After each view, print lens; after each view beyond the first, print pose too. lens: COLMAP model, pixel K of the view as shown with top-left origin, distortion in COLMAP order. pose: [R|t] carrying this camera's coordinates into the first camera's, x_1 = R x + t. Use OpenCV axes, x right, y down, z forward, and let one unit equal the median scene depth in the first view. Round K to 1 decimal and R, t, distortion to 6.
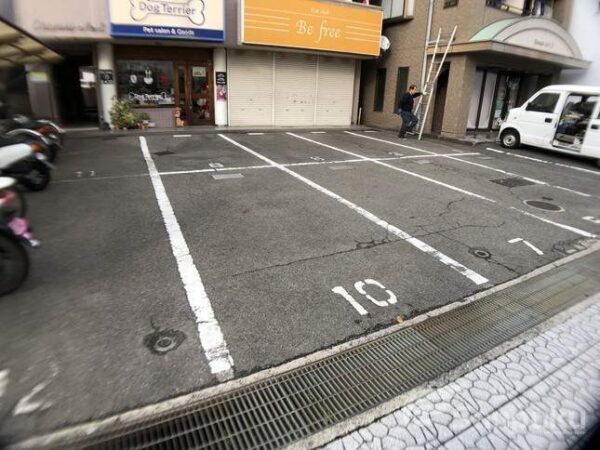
lens RADIAL K [[357.3, 0, 297.6], [0, 357.3, 224.4], [0, 0, 1]] dist [-0.080357, 0.001379]
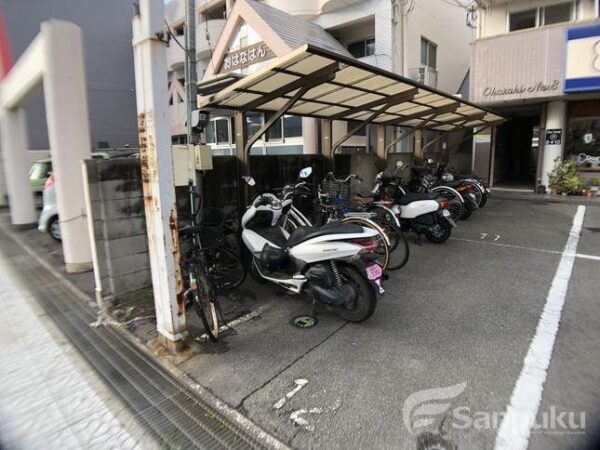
lens RADIAL K [[357.3, 0, 297.6], [0, 357.3, 224.4], [0, 0, 1]] dist [-0.080357, 0.001379]
pose [[0.343949, 0.153832, -0.926302, 0.075037], [-0.289282, 0.955867, 0.051328, -0.056985], [0.893317, 0.250308, 0.373270, 0.114697]]
